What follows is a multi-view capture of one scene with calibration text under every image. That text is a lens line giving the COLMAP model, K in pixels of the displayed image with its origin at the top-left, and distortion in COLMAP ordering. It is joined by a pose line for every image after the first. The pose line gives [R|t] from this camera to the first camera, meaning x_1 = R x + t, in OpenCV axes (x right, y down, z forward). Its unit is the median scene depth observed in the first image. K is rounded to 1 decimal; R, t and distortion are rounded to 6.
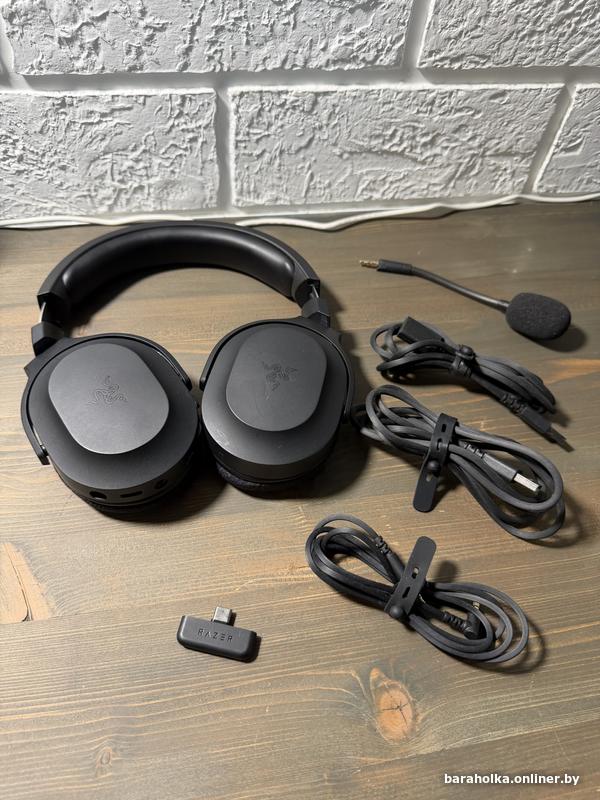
lens RADIAL K [[579.1, 0, 298.9], [0, 579.1, 402.4], [0, 0, 1]] dist [-0.037613, 0.003075]
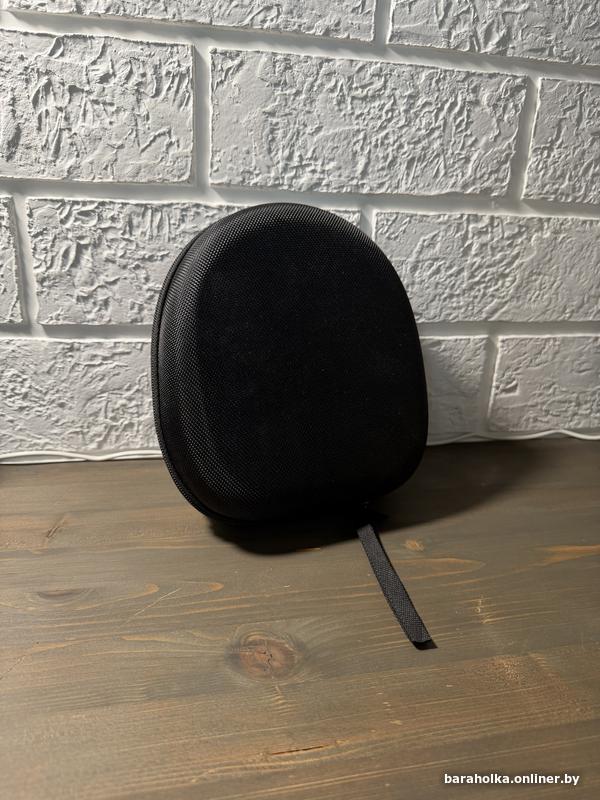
lens RADIAL K [[579.1, 0, 306.1], [0, 579.1, 406.2], [0, 0, 1]] dist [-0.037613, 0.003075]
pose [[0.998574, -0.038497, 0.036974, 0.023589], [0.052805, 0.813638, -0.578969, 0.273697], [-0.007795, 0.580096, 0.814511, 0.080928]]
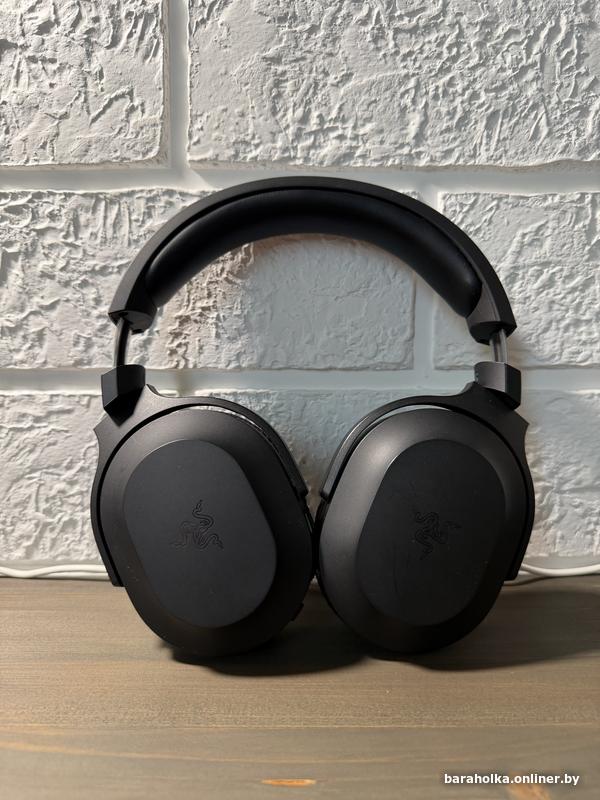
lens RADIAL K [[579.1, 0, 313.3], [0, 579.1, 411.7], [0, 0, 1]] dist [-0.037613, 0.003075]
pose [[0.987814, -0.048005, -0.148053, 0.151666], [-0.080415, 0.657026, -0.749567, 0.059138], [0.133258, 0.752338, 0.645159, 0.498615]]
